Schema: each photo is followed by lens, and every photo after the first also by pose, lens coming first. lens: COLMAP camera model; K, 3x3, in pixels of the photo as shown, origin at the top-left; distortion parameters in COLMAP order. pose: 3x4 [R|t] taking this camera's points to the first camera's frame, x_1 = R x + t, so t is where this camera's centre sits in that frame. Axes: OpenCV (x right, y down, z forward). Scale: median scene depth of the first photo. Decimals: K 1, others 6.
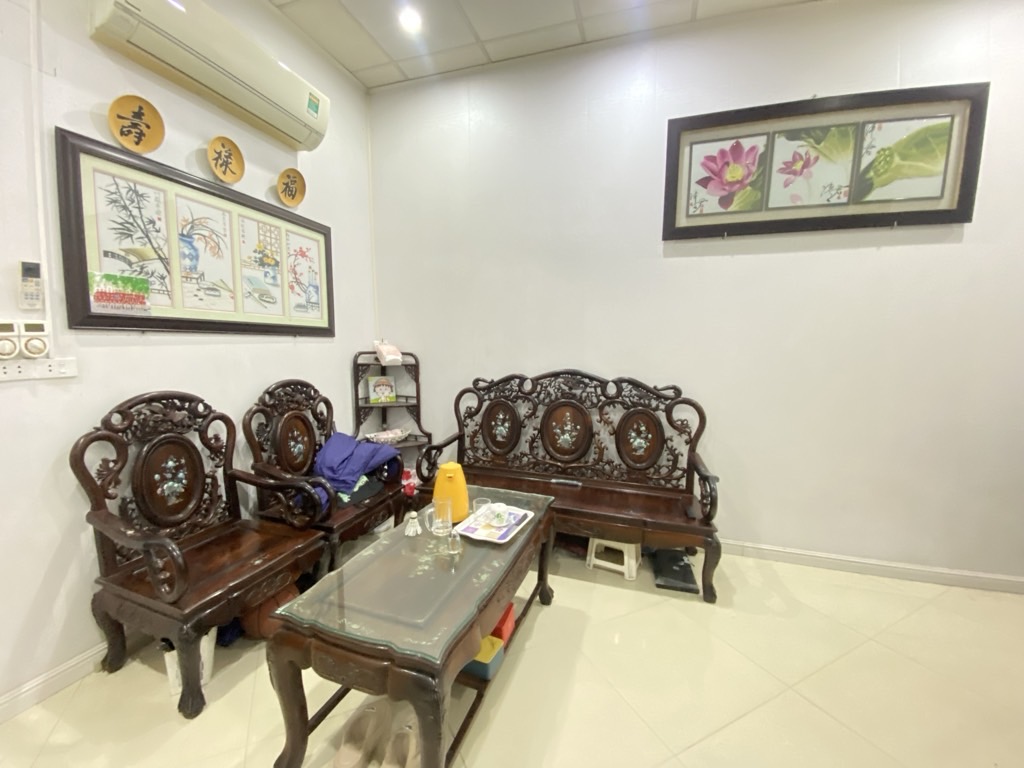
lens RADIAL K [[414.5, 0, 505.7], [0, 414.5, 390.7], [0, 0, 1]] dist [0.021719, -0.021543]
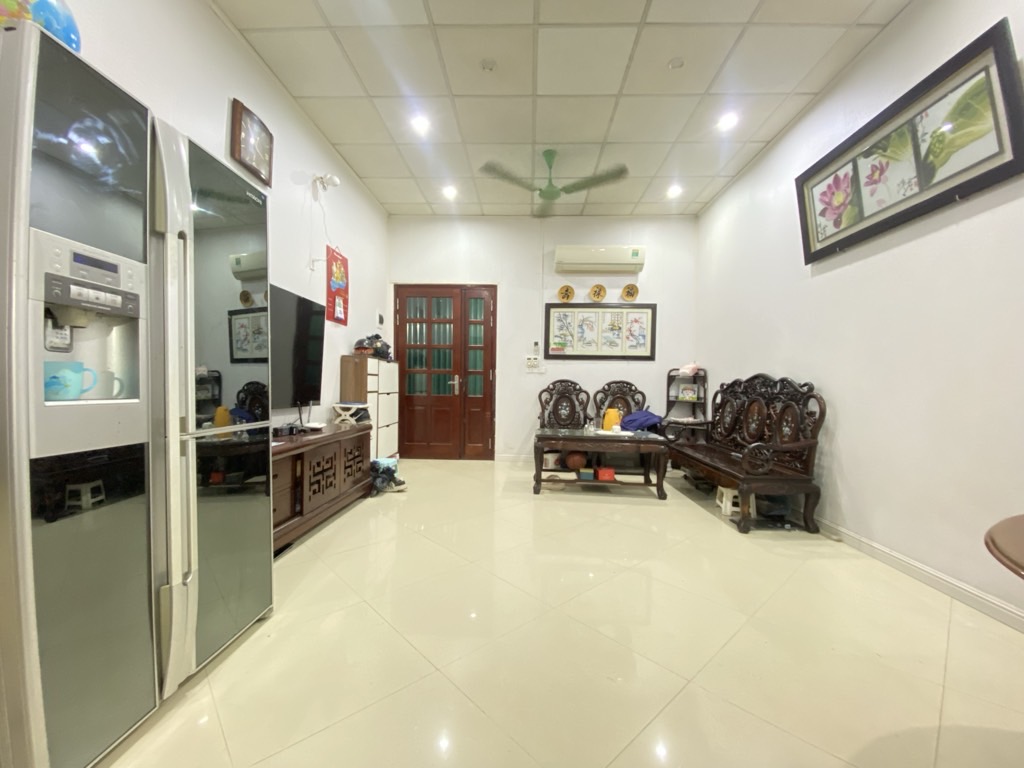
lens RADIAL K [[414.5, 0, 505.7], [0, 414.5, 390.7], [0, 0, 1]] dist [0.021719, -0.021543]
pose [[0.270992, 0.008173, -0.962547, 1.486350], [-0.118234, 0.992675, -0.024859, 0.159989], [0.955293, 0.120542, 0.269973, -0.150790]]
